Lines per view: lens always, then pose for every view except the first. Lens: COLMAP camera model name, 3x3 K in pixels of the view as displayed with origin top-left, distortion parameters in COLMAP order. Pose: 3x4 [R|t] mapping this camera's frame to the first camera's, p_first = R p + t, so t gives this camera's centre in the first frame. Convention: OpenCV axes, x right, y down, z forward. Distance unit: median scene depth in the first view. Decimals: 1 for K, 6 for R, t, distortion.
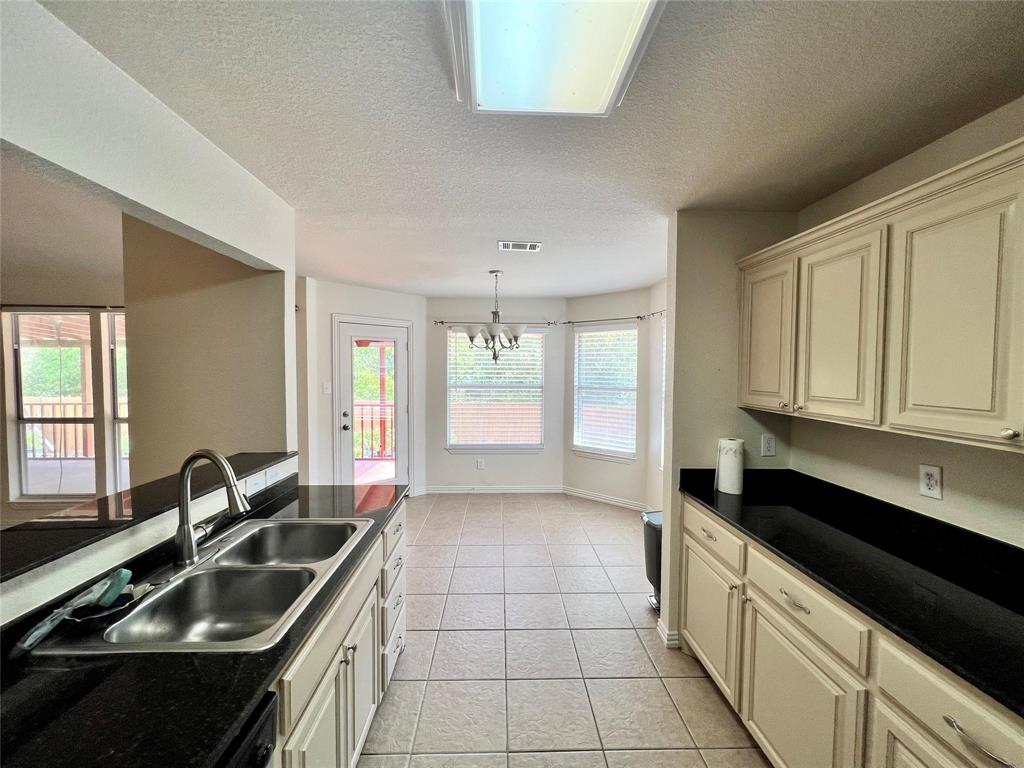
lens RADIAL K [[412.8, 0, 510.7], [0, 412.8, 386.8], [0, 0, 1]] dist [0.001360, 0.000284]
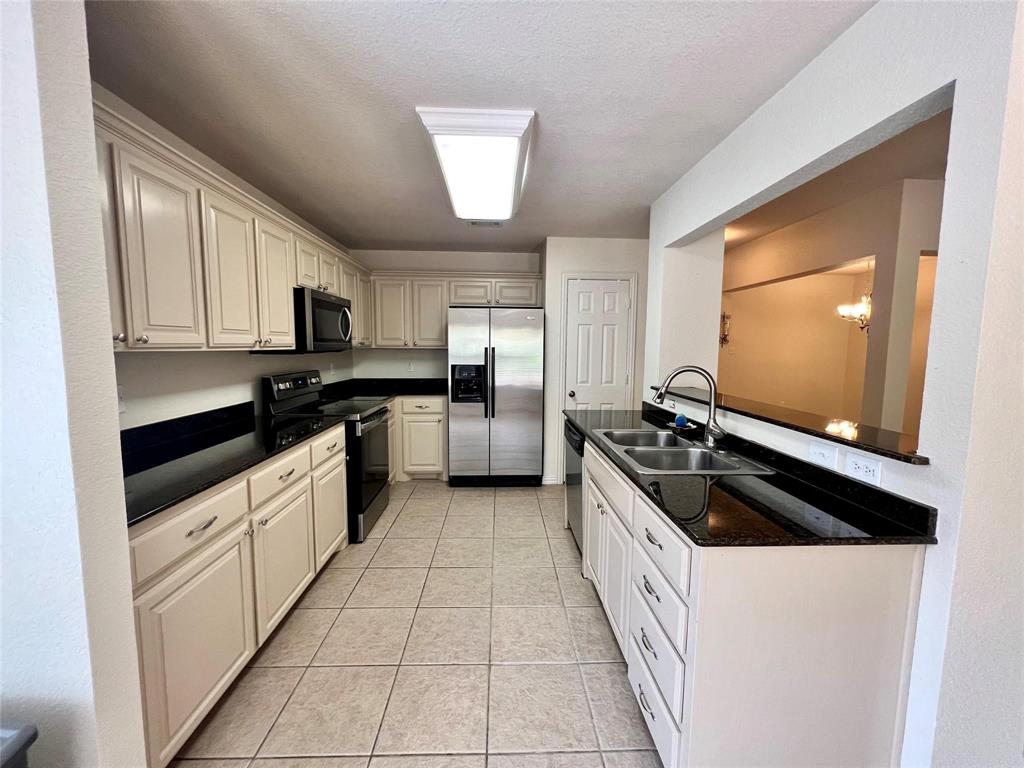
lens RADIAL K [[412.8, 0, 510.1], [0, 412.8, 382.4], [0, 0, 1]] dist [0.001360, 0.000284]
pose [[-0.999896, -0.013668, 0.004563, -0.050649], [-0.012930, 0.990812, 0.134630, 0.014017], [-0.006361, 0.134557, -0.990885, 1.798634]]
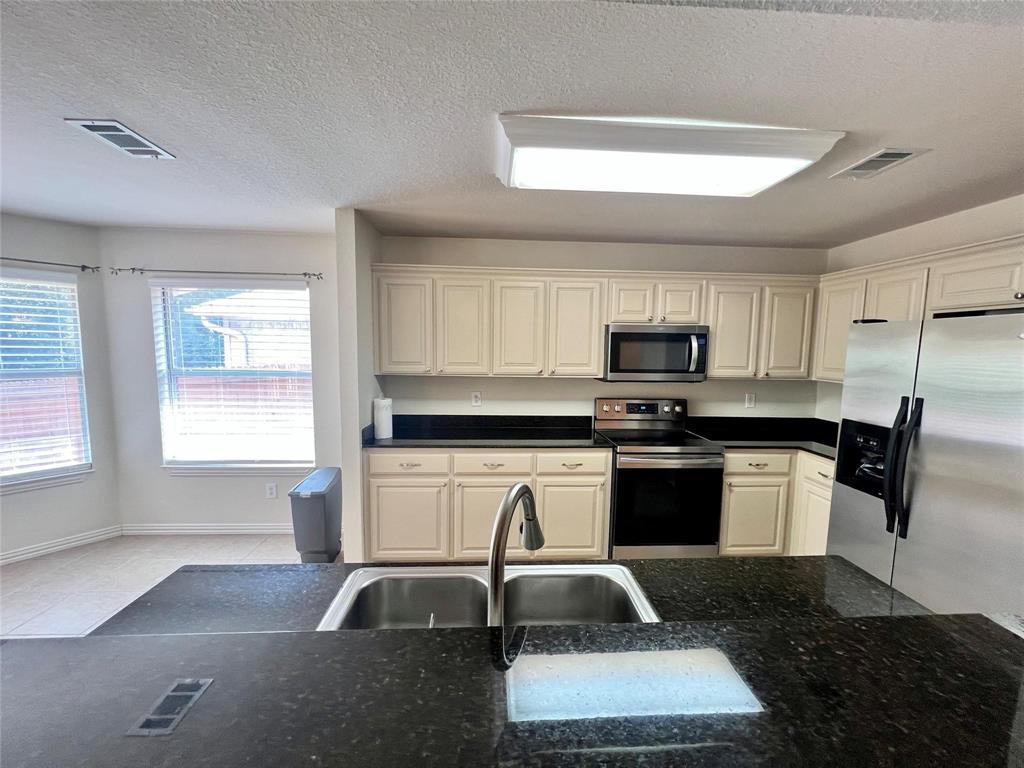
lens RADIAL K [[412.8, 0, 513.3], [0, 412.8, 385.4], [0, 0, 1]] dist [0.001360, 0.000284]
pose [[-0.009078, -0.101844, 0.994759, -0.966305], [0.031307, 0.994283, 0.102081, -0.047947], [-0.999469, 0.032069, -0.005837, 0.704515]]
